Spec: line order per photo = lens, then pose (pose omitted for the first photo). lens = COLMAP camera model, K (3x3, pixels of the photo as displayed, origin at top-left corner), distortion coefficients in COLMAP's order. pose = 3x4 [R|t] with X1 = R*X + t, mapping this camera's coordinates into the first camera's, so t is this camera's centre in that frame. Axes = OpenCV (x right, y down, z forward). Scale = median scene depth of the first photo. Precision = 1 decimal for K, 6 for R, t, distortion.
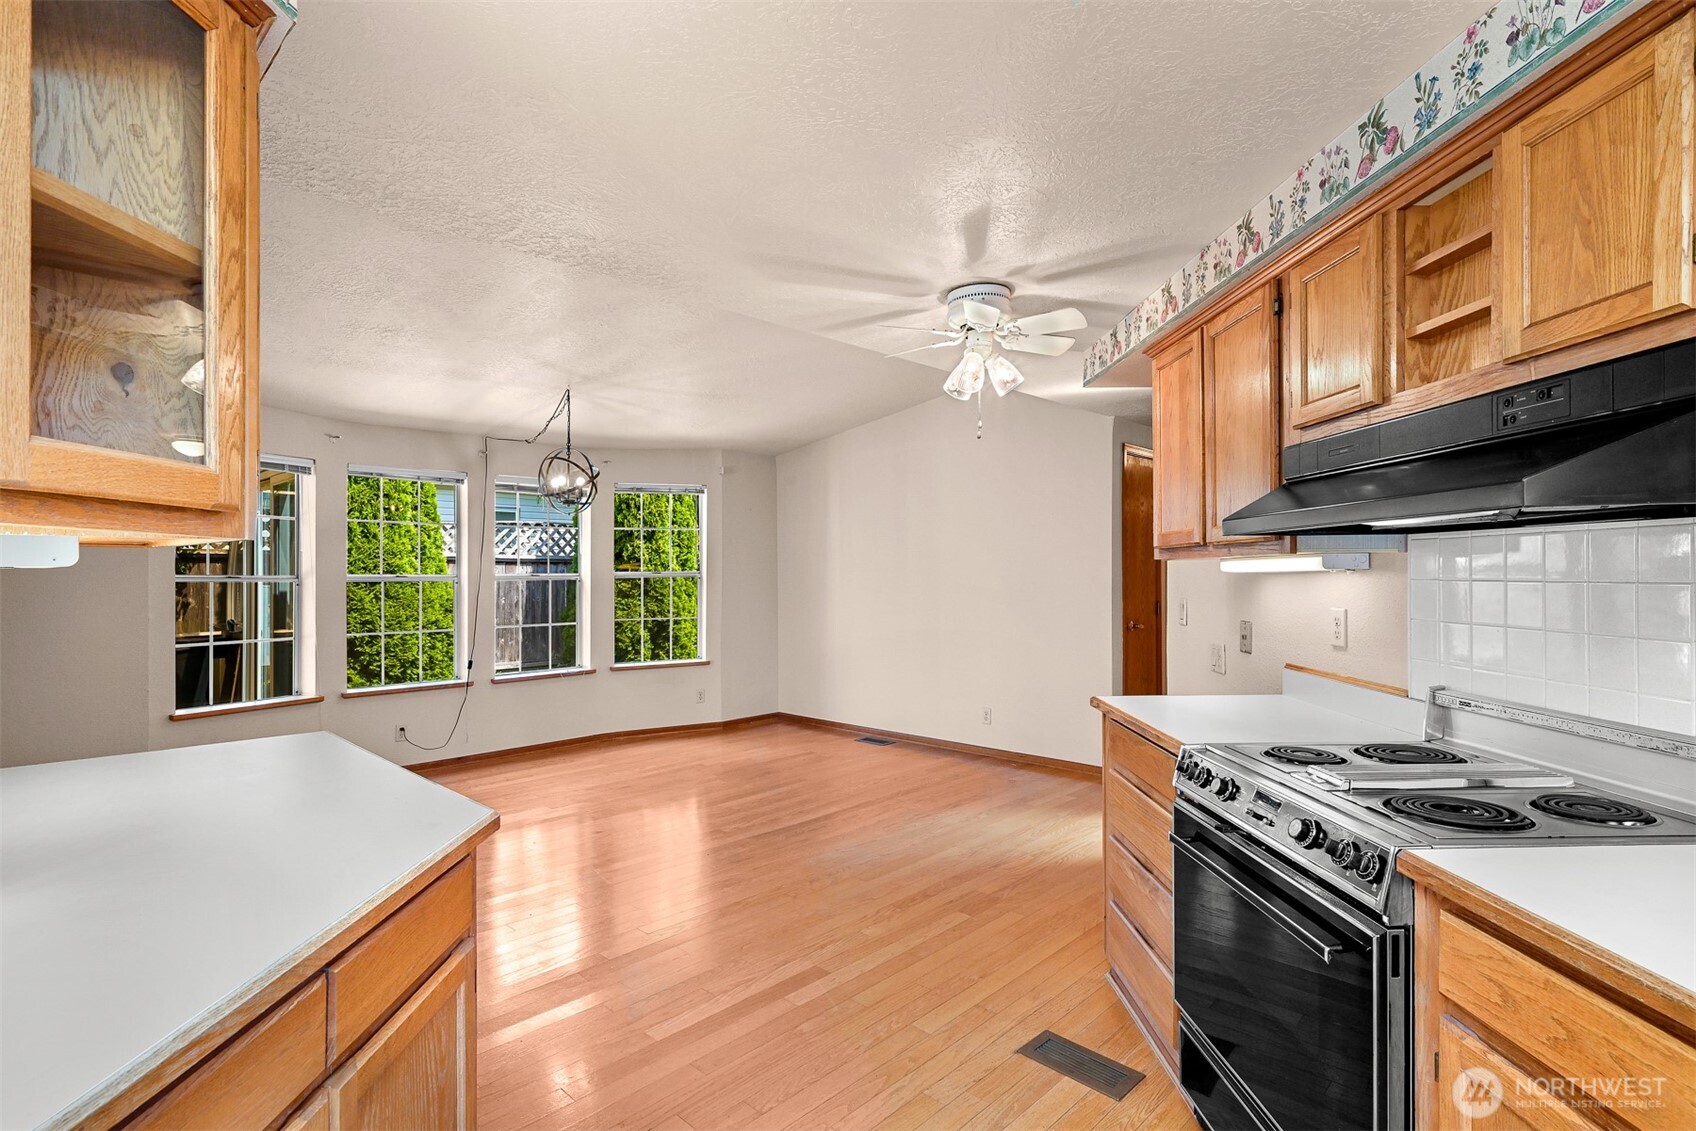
lens RADIAL K [[839.9, 0, 848.0], [0, 839.9, 565.5], [0, 0, 1]] dist [0.001135, 0.000280]
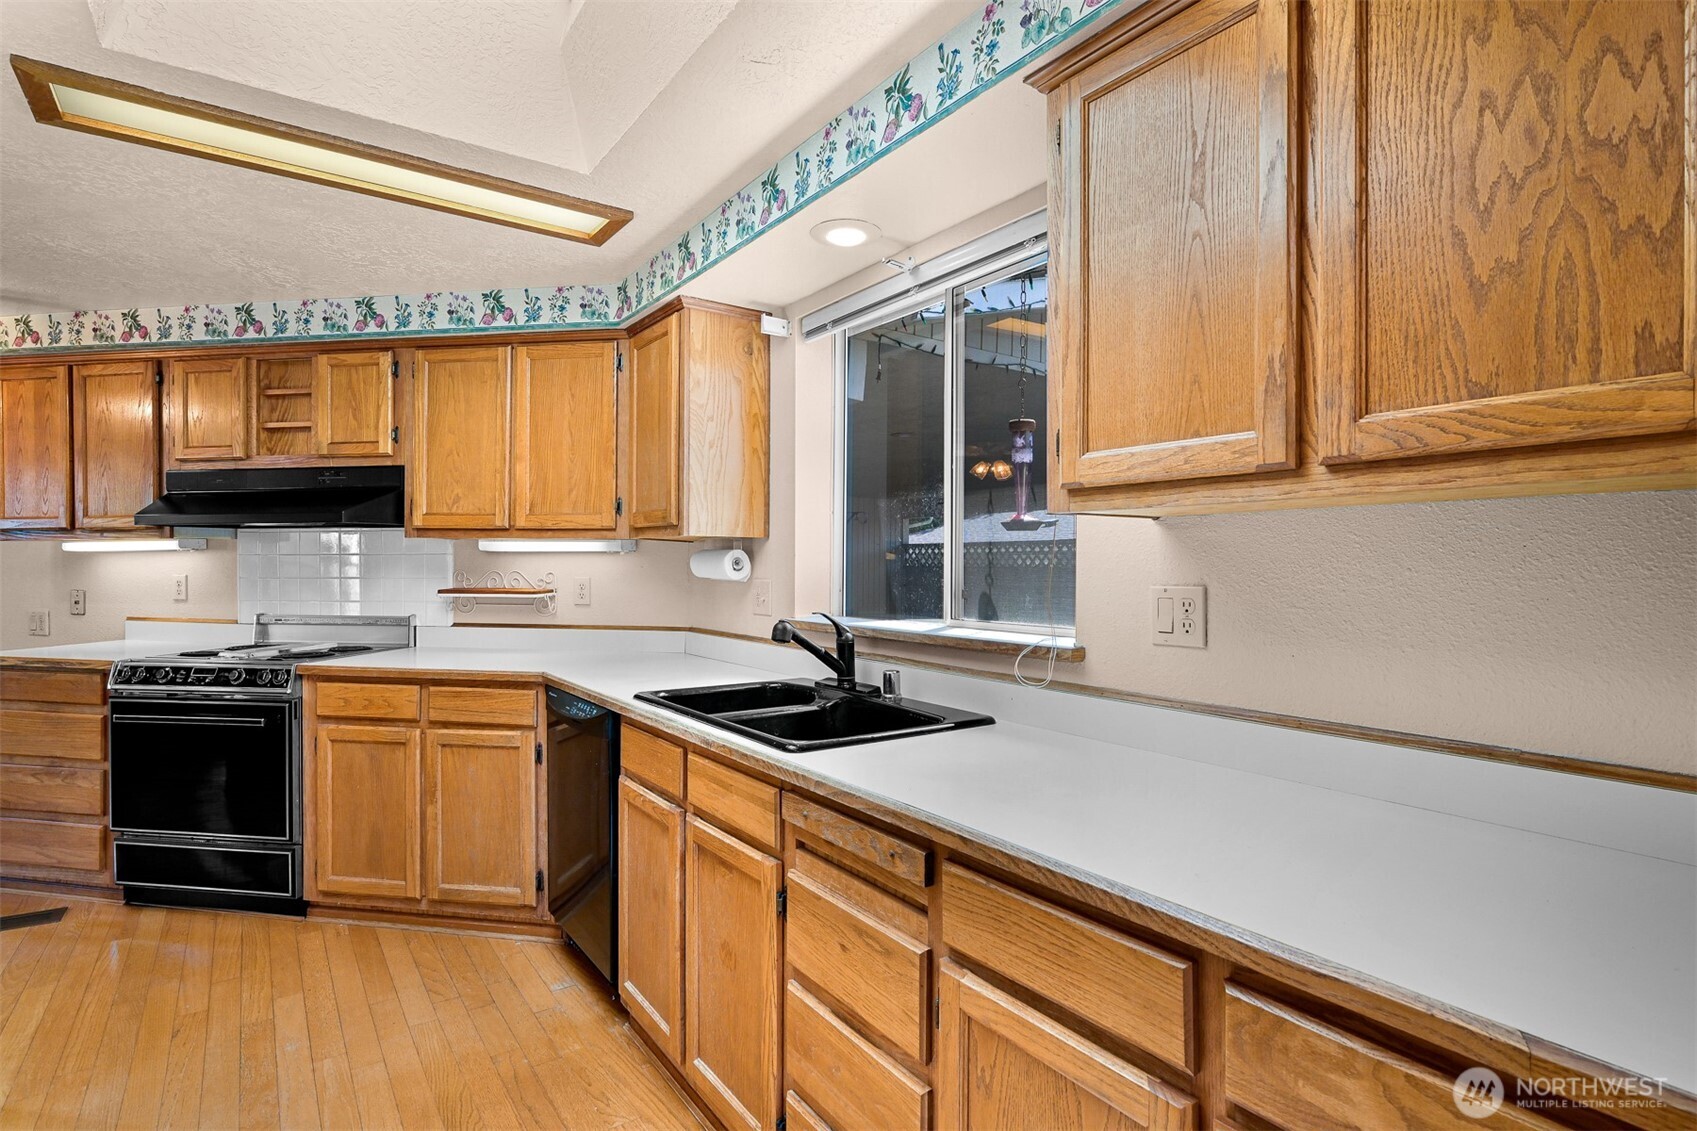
lens RADIAL K [[855.1, 0, 848.5], [0, 855.1, 565.5], [0, 0, 1]] dist [0.003695, 0.000289]
pose [[0.197388, -0.004030, 0.980317, -0.957877], [-0.004119, 0.999979, 0.004941, 0.028695], [-0.980317, -0.005014, 0.197367, -0.682066]]
